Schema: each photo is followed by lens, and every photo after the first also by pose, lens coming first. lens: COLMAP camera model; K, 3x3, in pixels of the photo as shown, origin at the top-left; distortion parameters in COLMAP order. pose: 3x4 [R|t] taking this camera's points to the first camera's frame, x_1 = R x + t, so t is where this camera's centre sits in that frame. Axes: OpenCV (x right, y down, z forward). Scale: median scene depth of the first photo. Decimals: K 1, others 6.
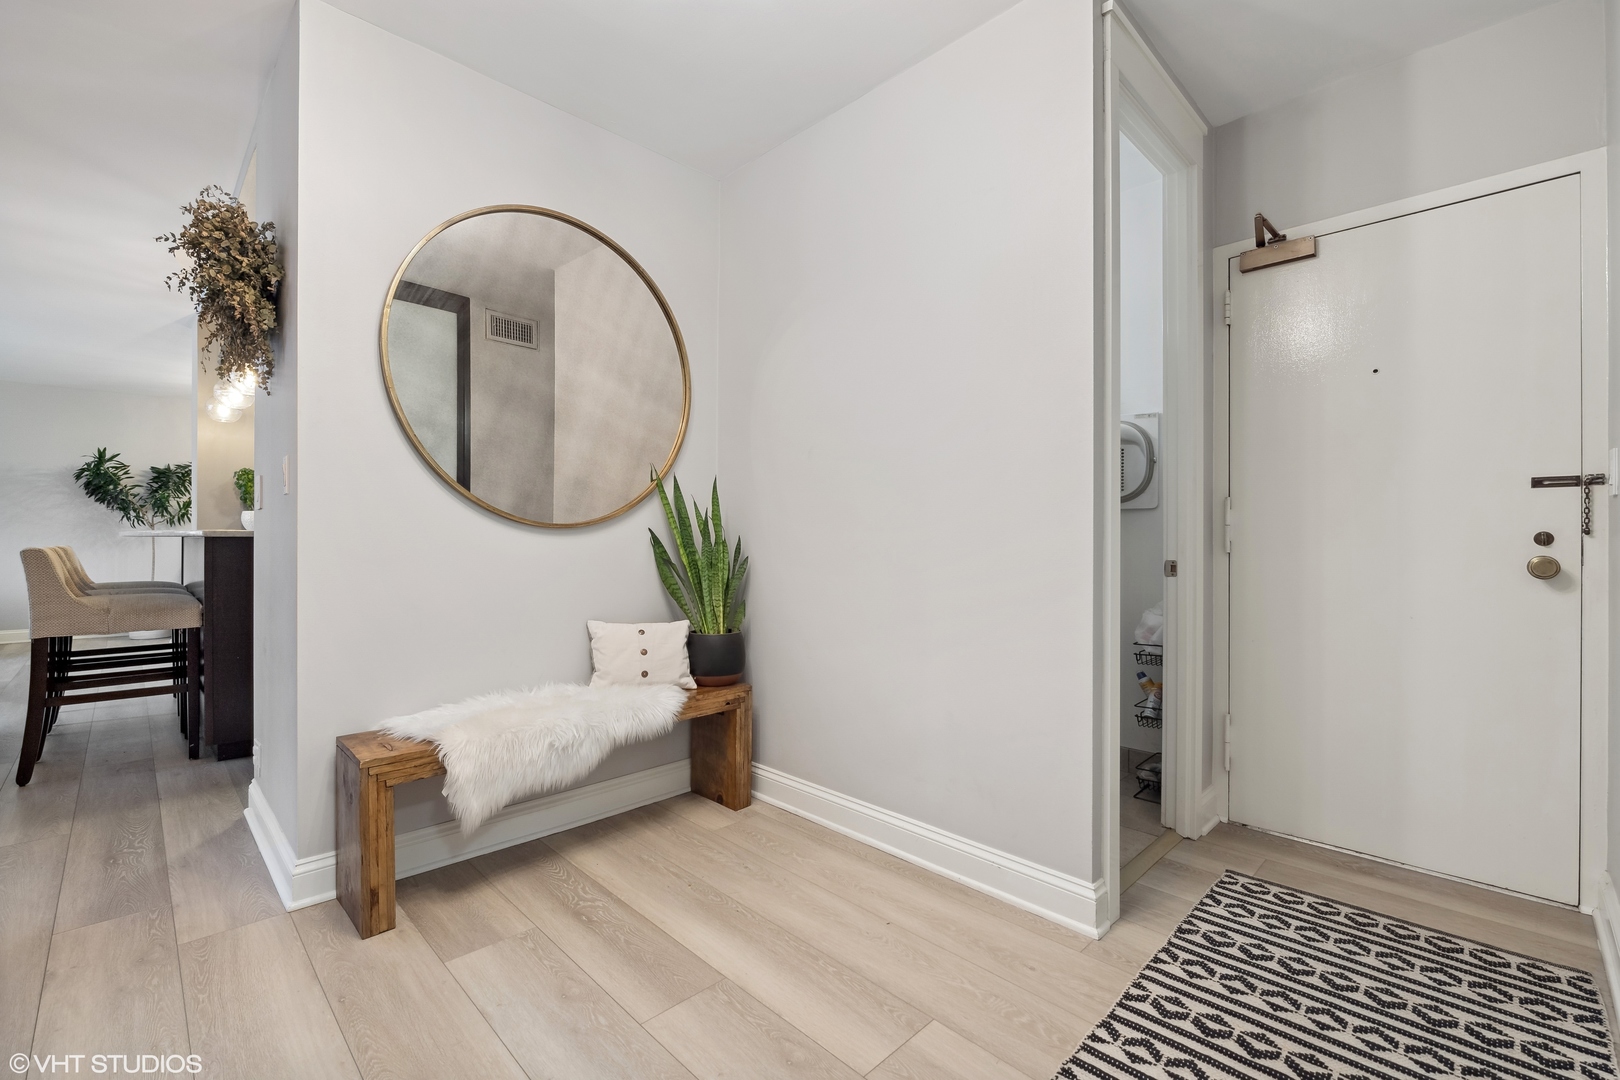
lens RADIAL K [[686.1, 0, 804.5], [0, 686.1, 542.8], [0, 0, 1]] dist [-0.002654, -0.000550]
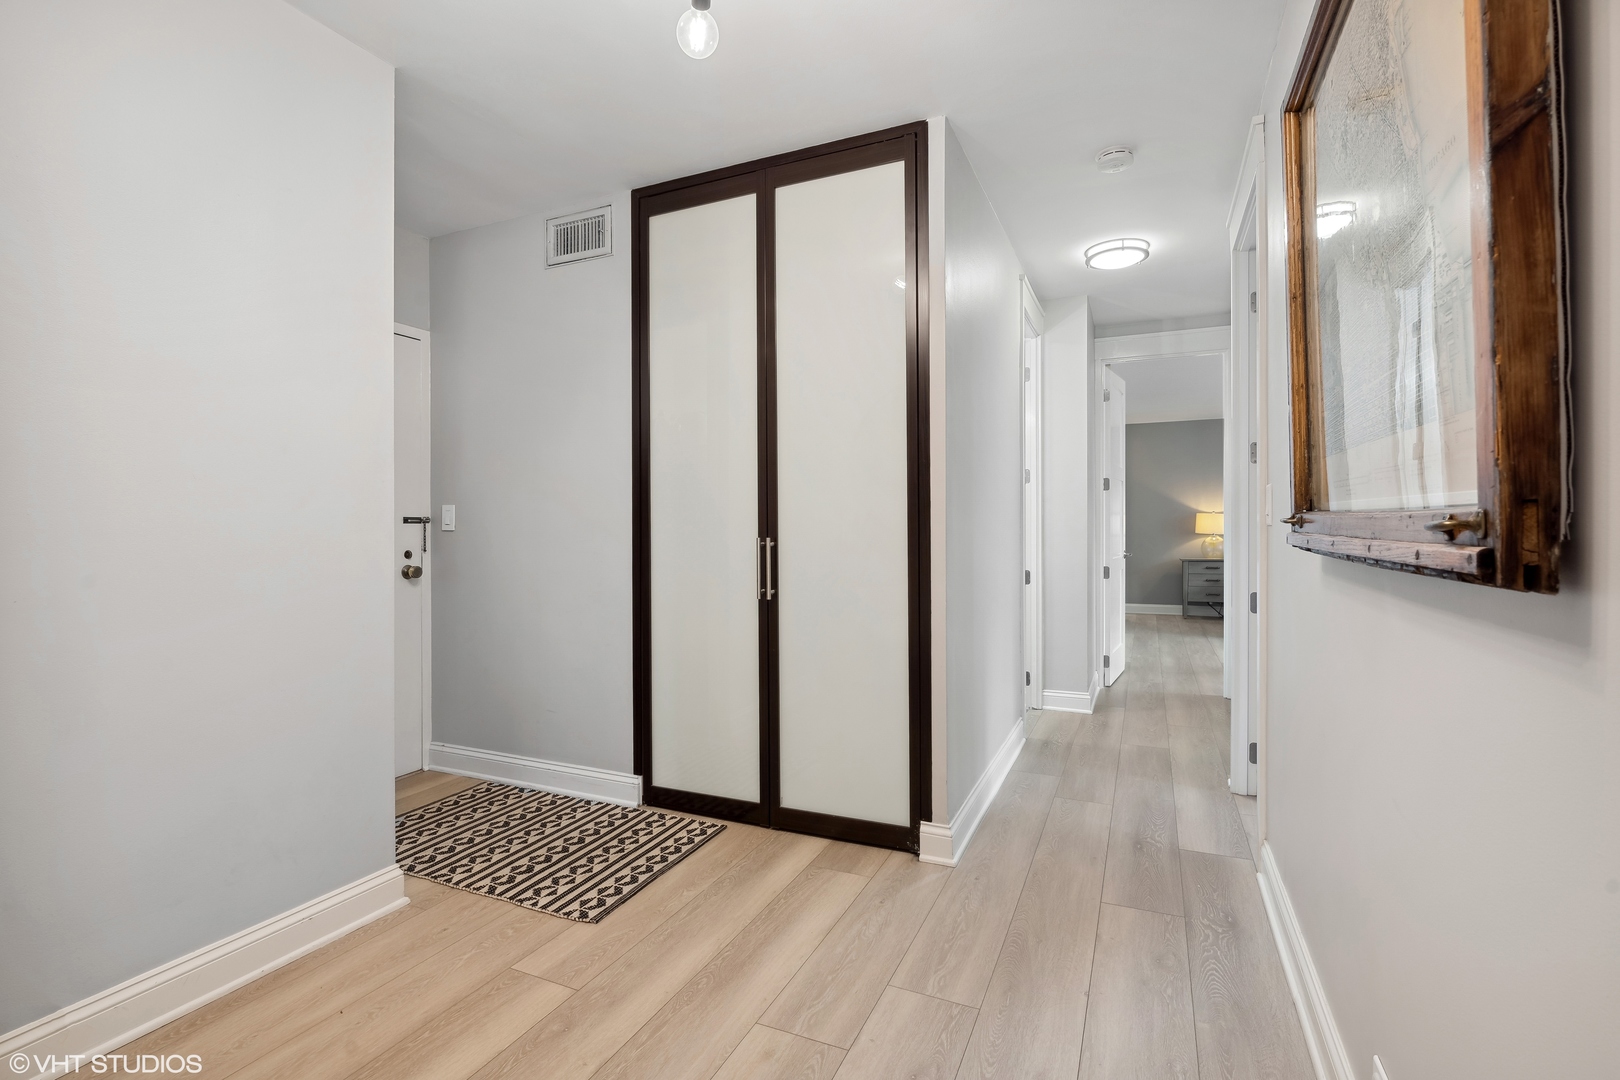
lens RADIAL K [[735.3, 0, 810.4], [0, 735.3, 532.0], [0, 0, 1]] dist [-0.013777, 0.000061]
pose [[-0.349679, -0.000628, 0.936869, -1.090365], [0.010084, 0.999939, 0.004434, -0.069023], [-0.936815, 0.010998, -0.349651, 0.851922]]
